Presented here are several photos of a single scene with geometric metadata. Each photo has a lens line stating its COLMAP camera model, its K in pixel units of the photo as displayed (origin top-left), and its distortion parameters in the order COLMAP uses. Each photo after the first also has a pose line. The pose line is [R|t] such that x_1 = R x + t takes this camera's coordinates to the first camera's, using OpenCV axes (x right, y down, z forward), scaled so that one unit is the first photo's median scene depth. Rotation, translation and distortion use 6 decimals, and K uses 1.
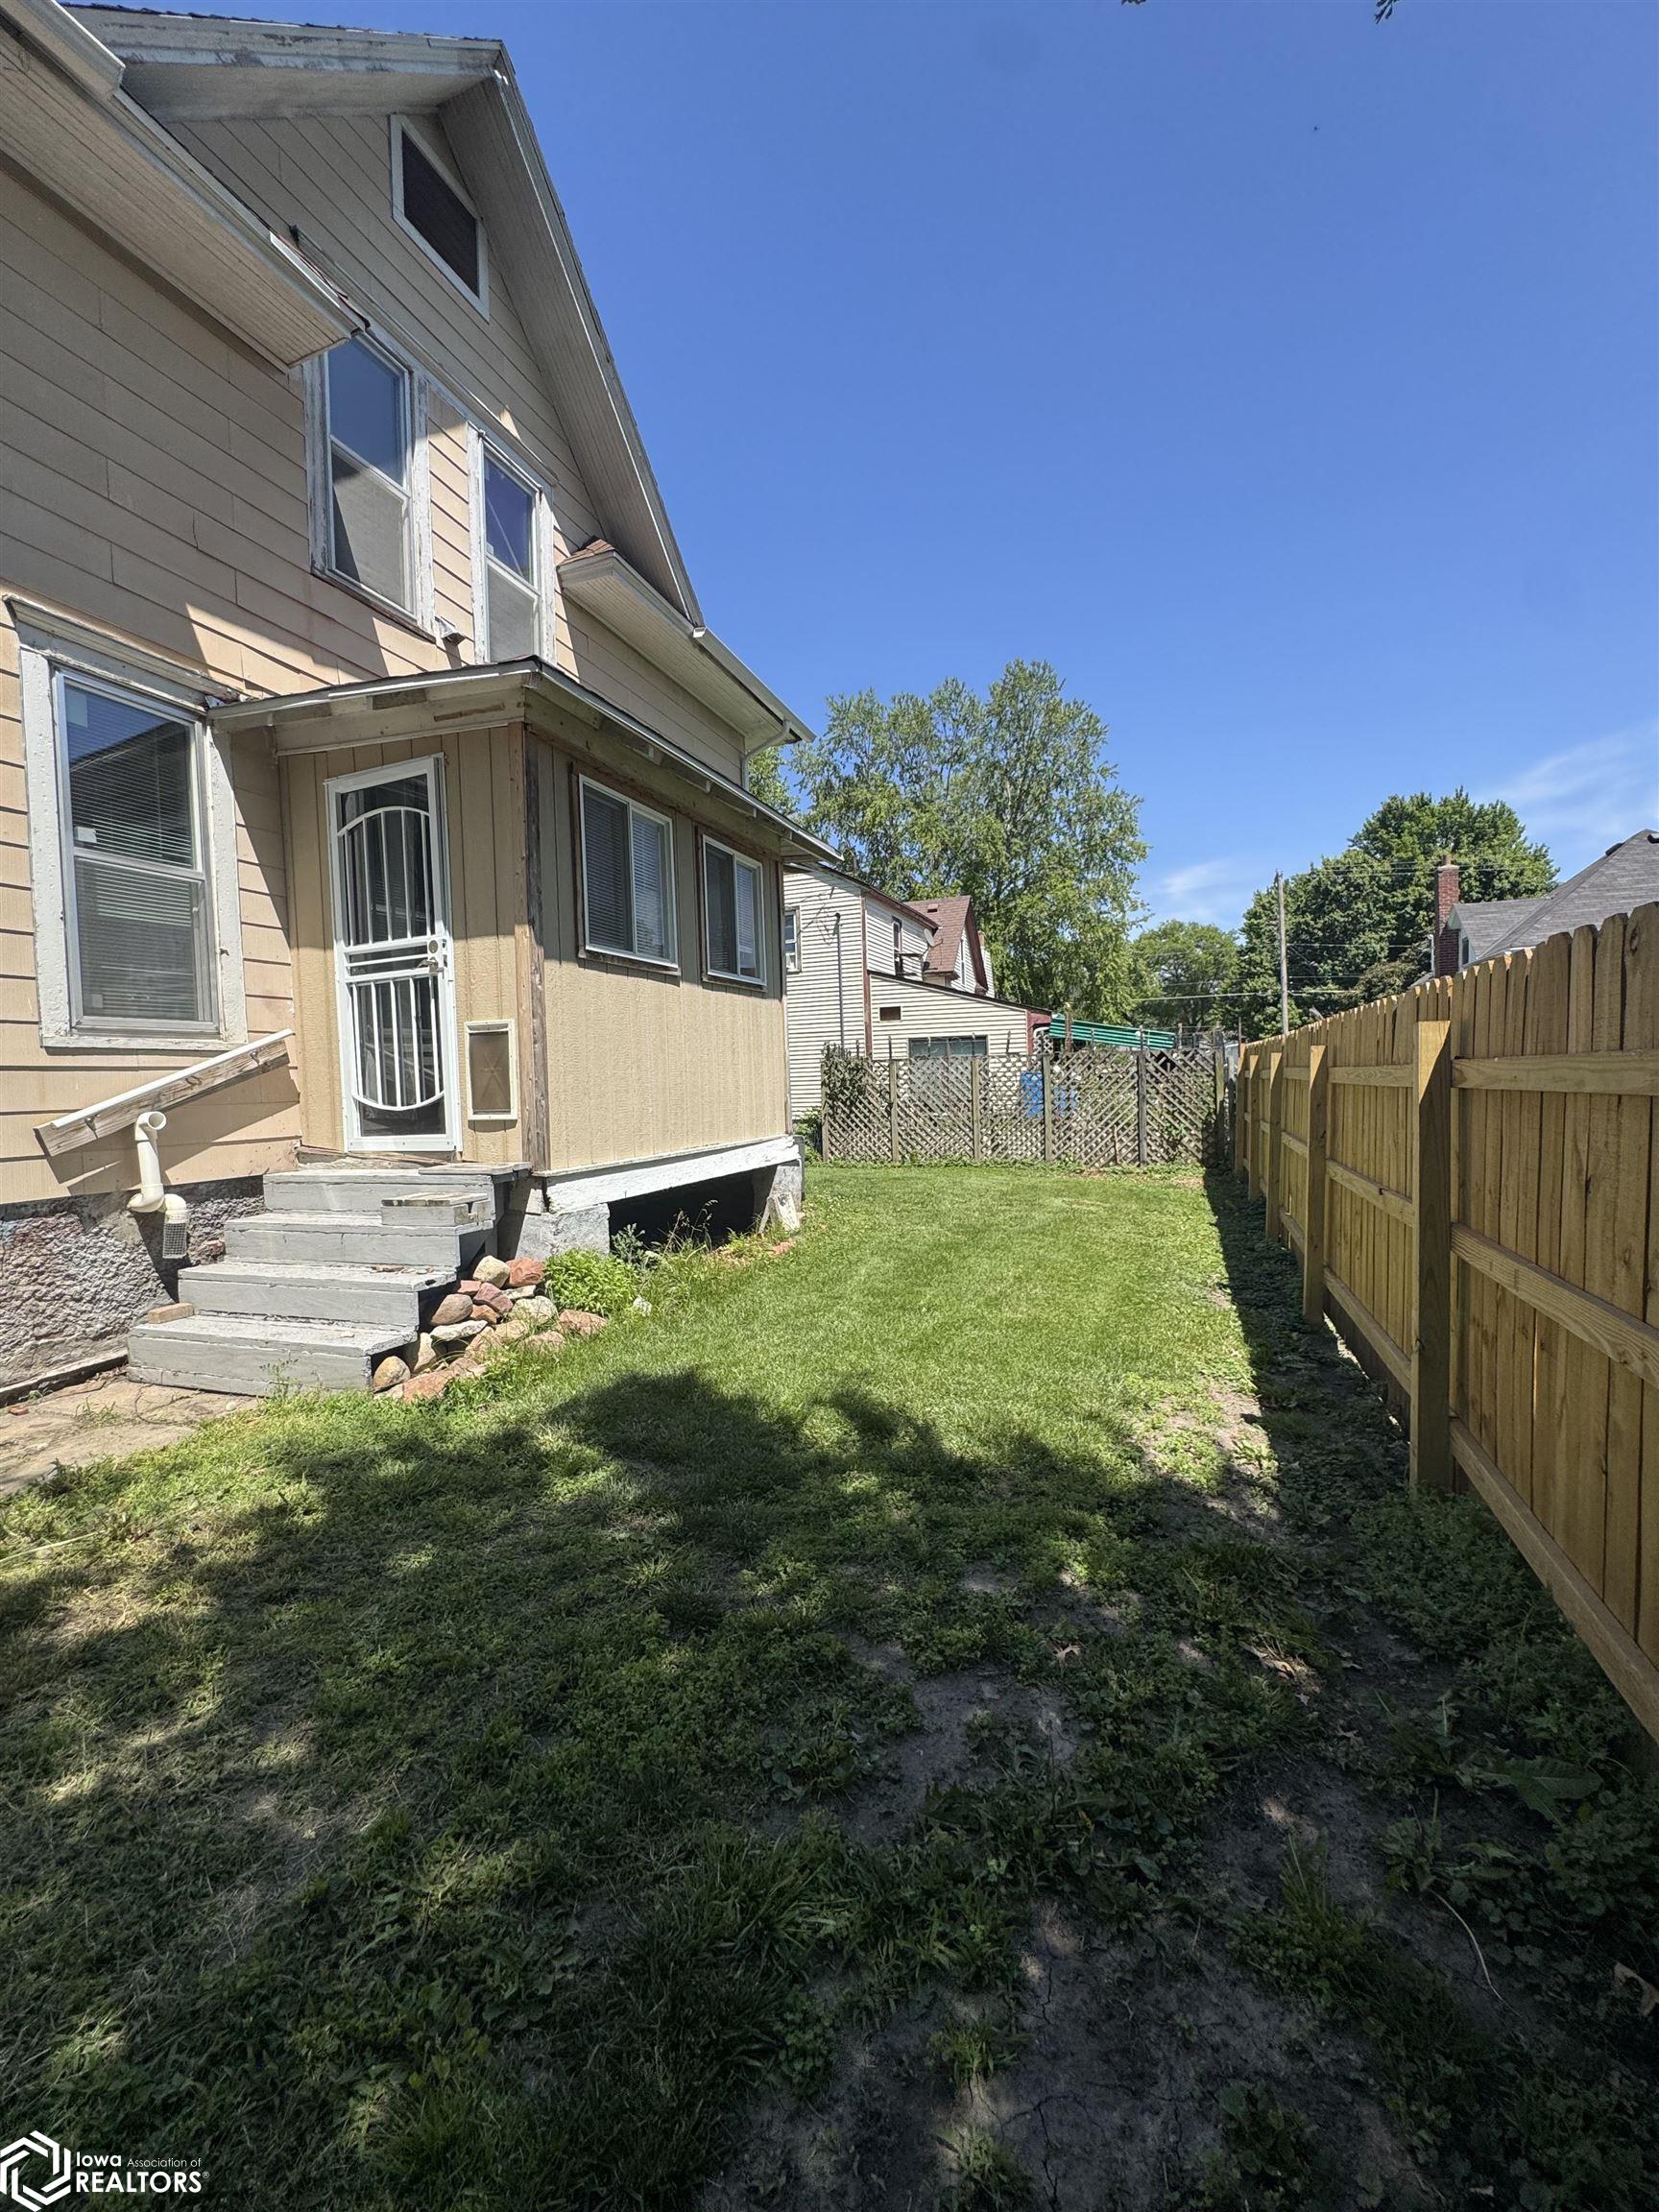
lens RADIAL K [[889.8, 0, 828.4], [0, 889.8, 1103.0], [0, 0, 1]] dist [-0.006285, 0.000983]
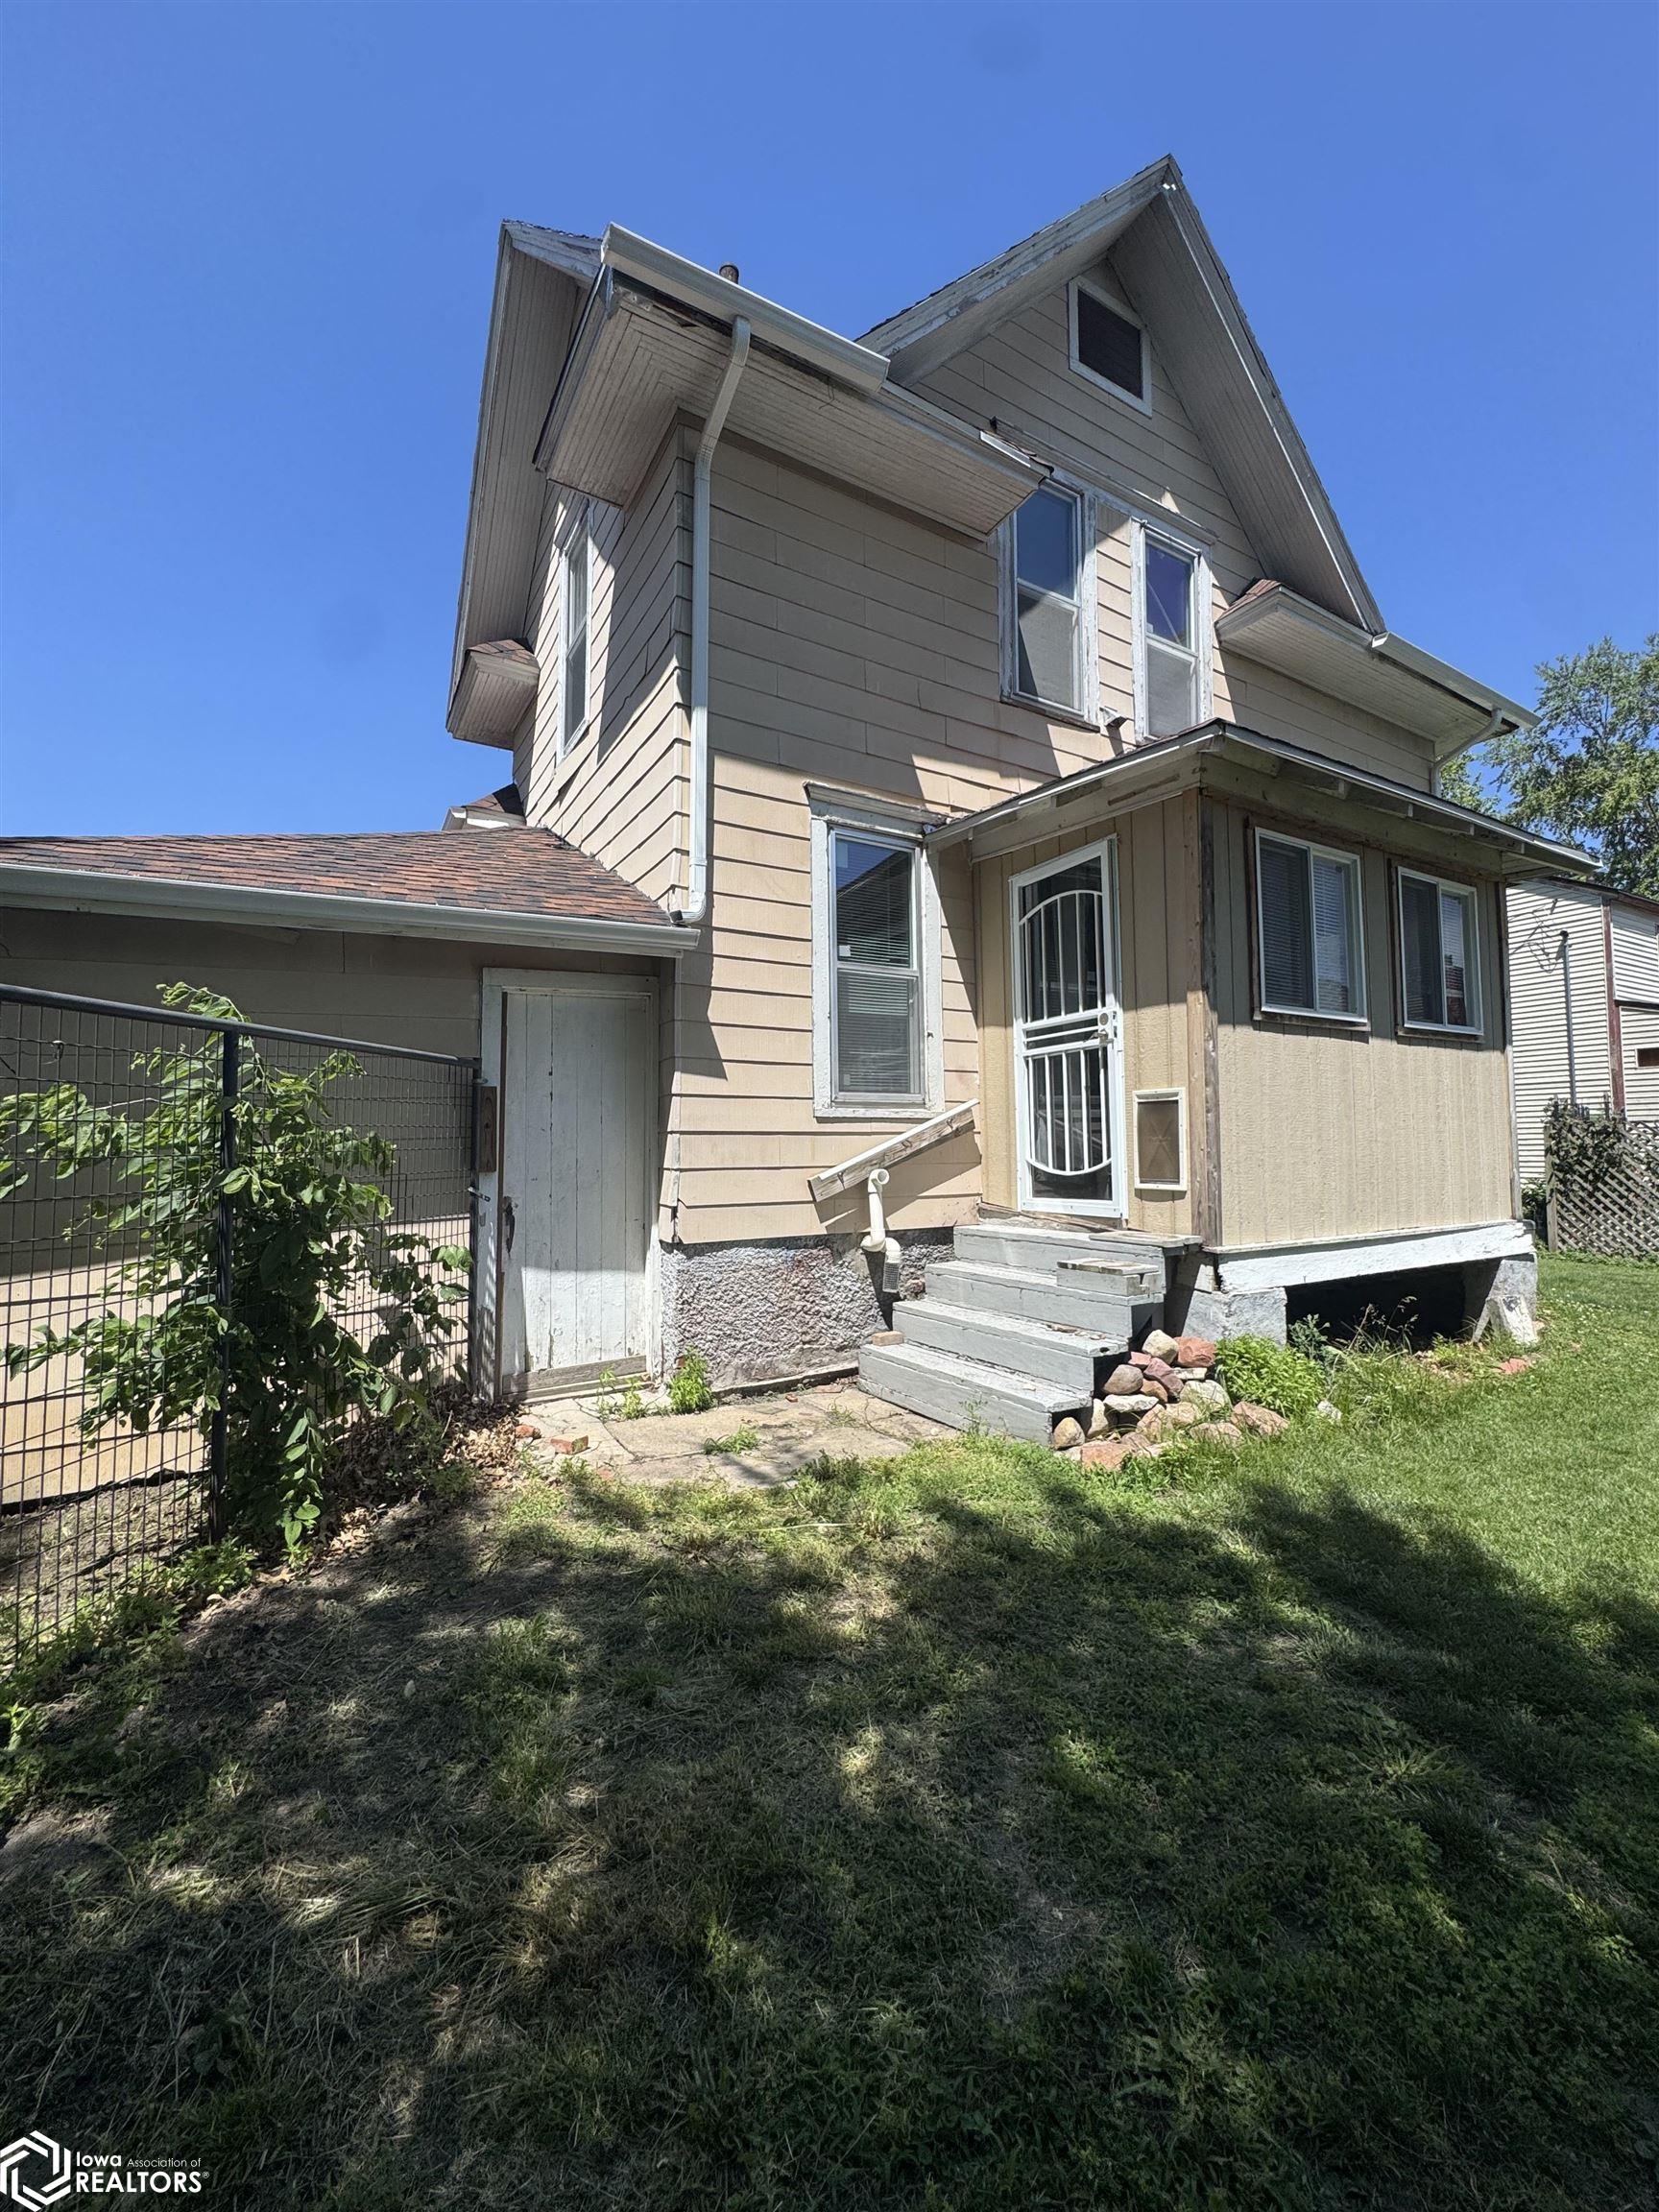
lens RADIAL K [[889.8, 0, 825.8], [0, 889.8, 1101.7], [0, 0, 1]] dist [-0.006285, 0.000983]
pose [[0.781690, -0.007666, -0.623620, -0.050731], [-0.031270, 0.998185, -0.051467, -0.015677], [0.622883, 0.059731, 0.780031, -0.006130]]
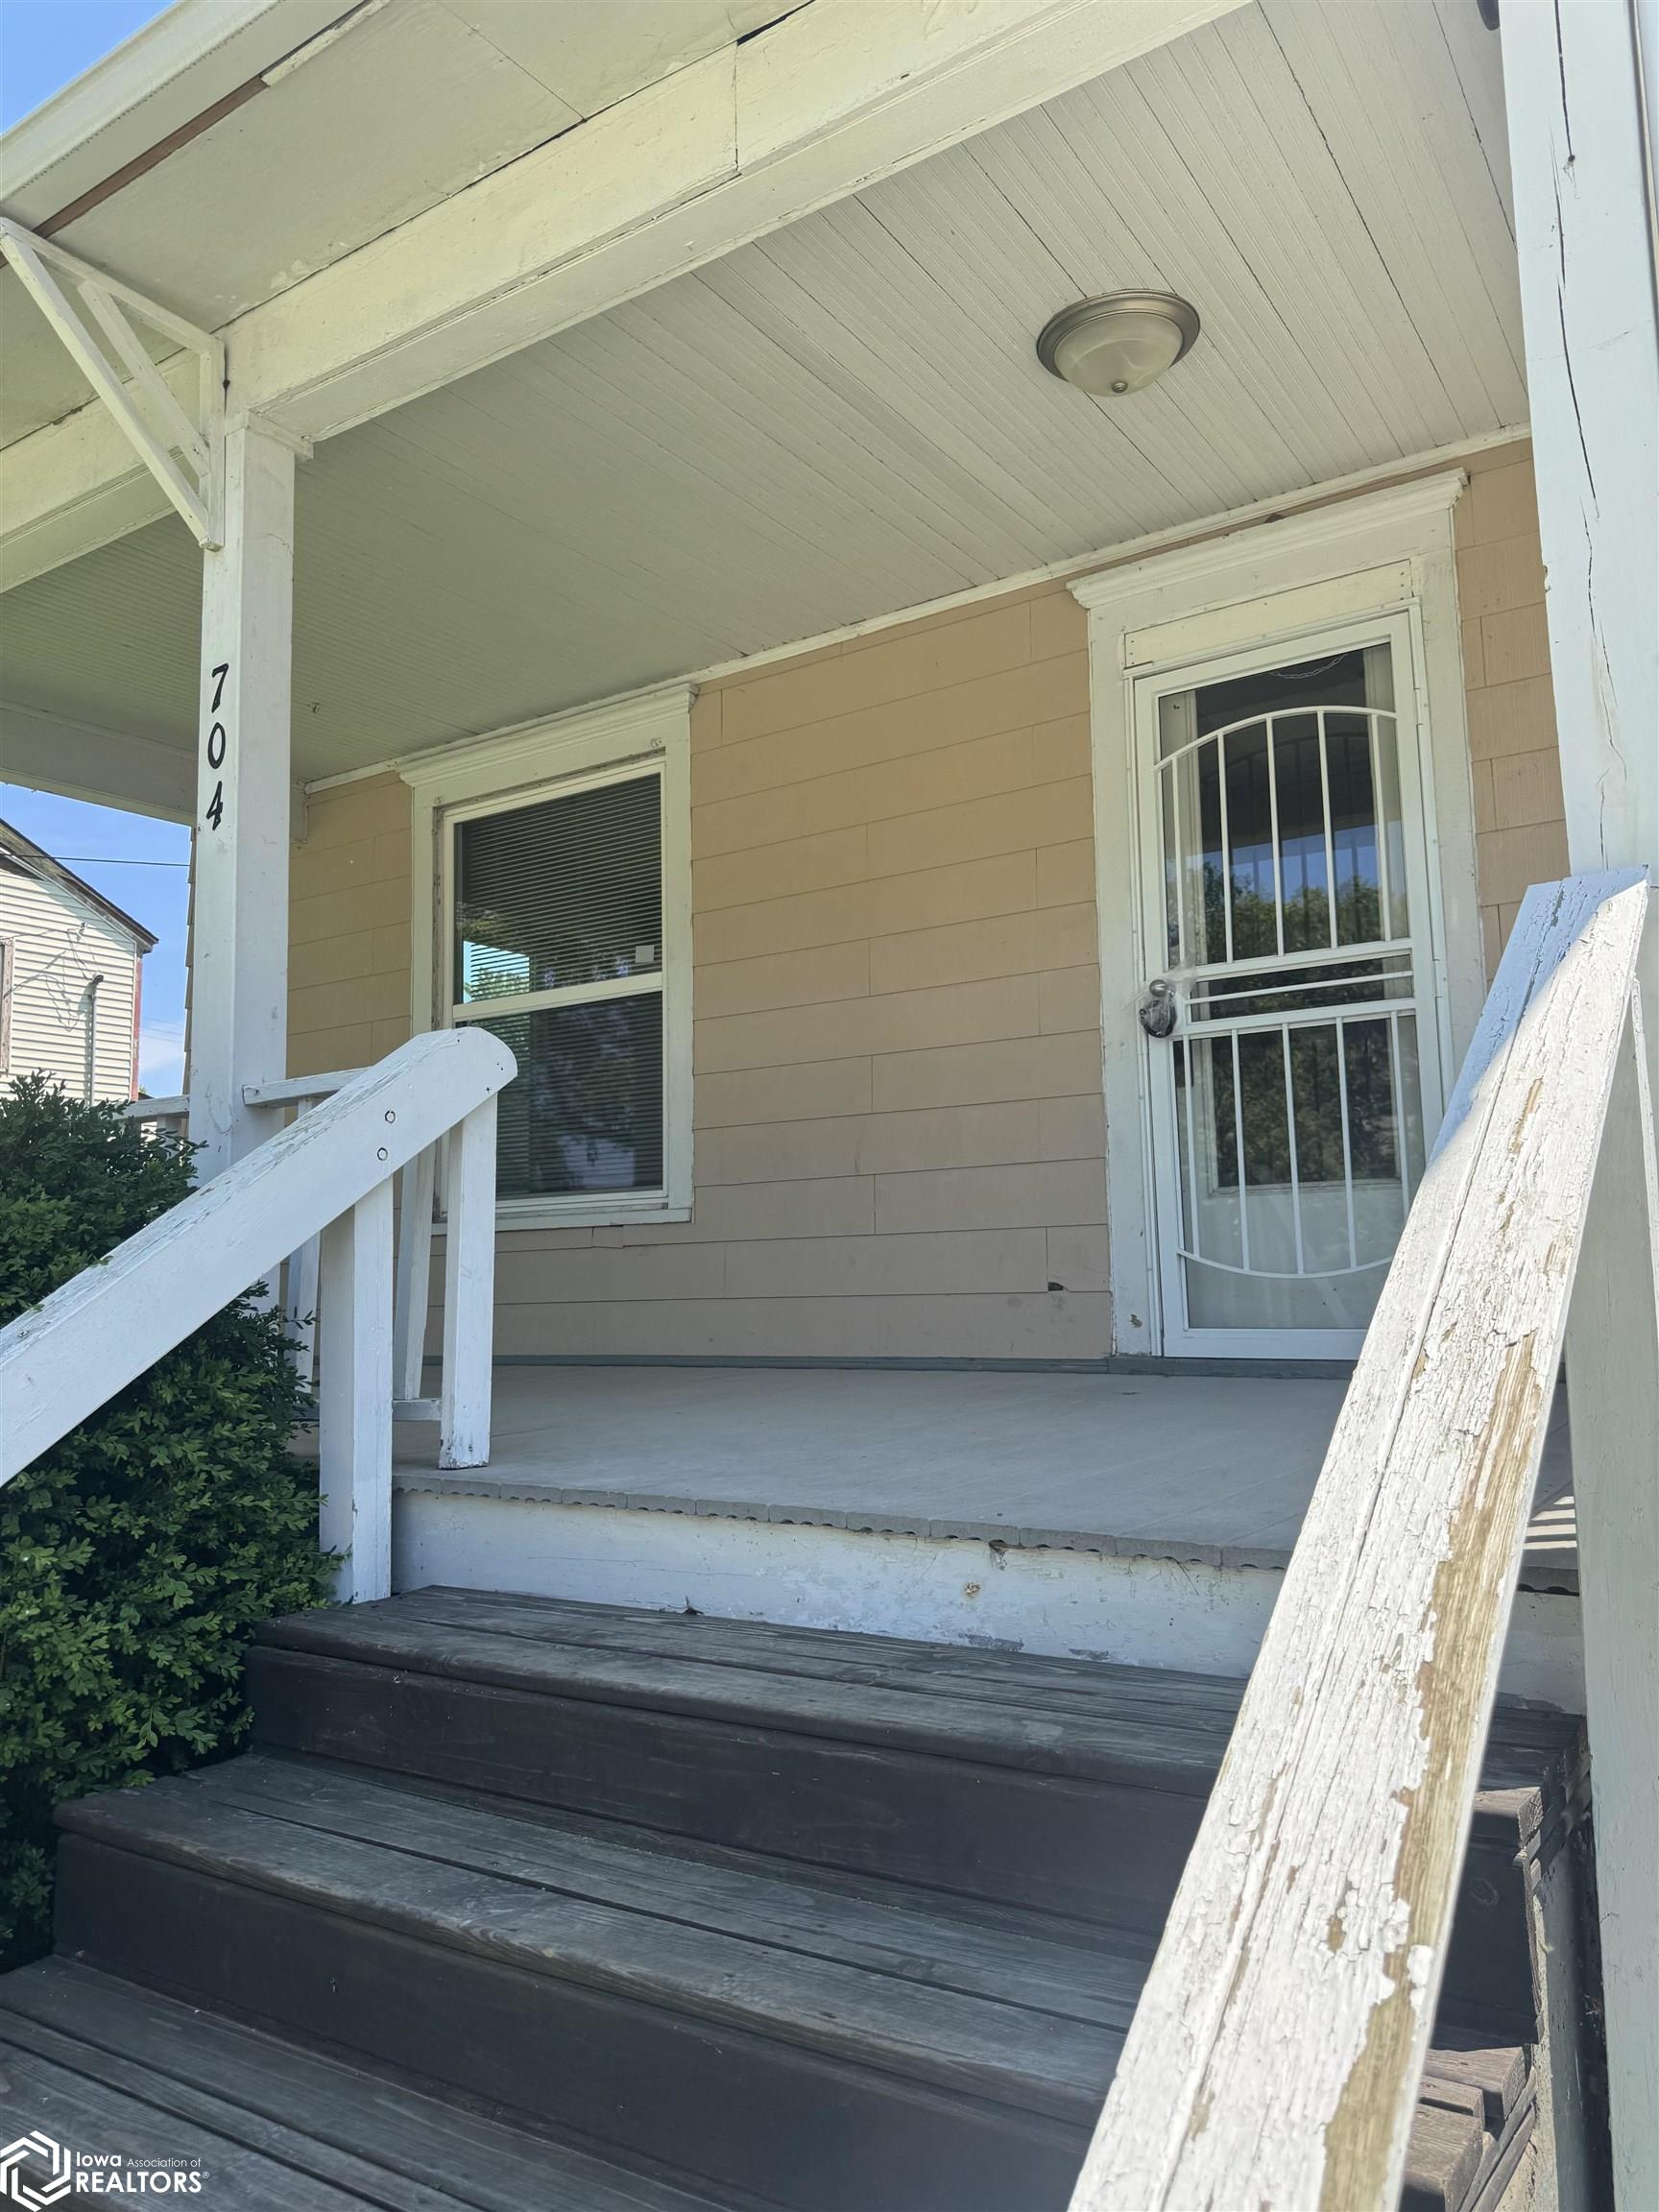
lens RADIAL K [[1561.9, 0, 830.8], [0, 1561.9, 1104.4], [0, 0, 1]] dist [0.008969, 0.000835]
pose [[0.977024, -0.005560, -0.213058, -0.562880], [-0.020233, 0.992725, -0.118688, 0.021128], [0.212168, 0.120272, 0.969804, 0.054132]]
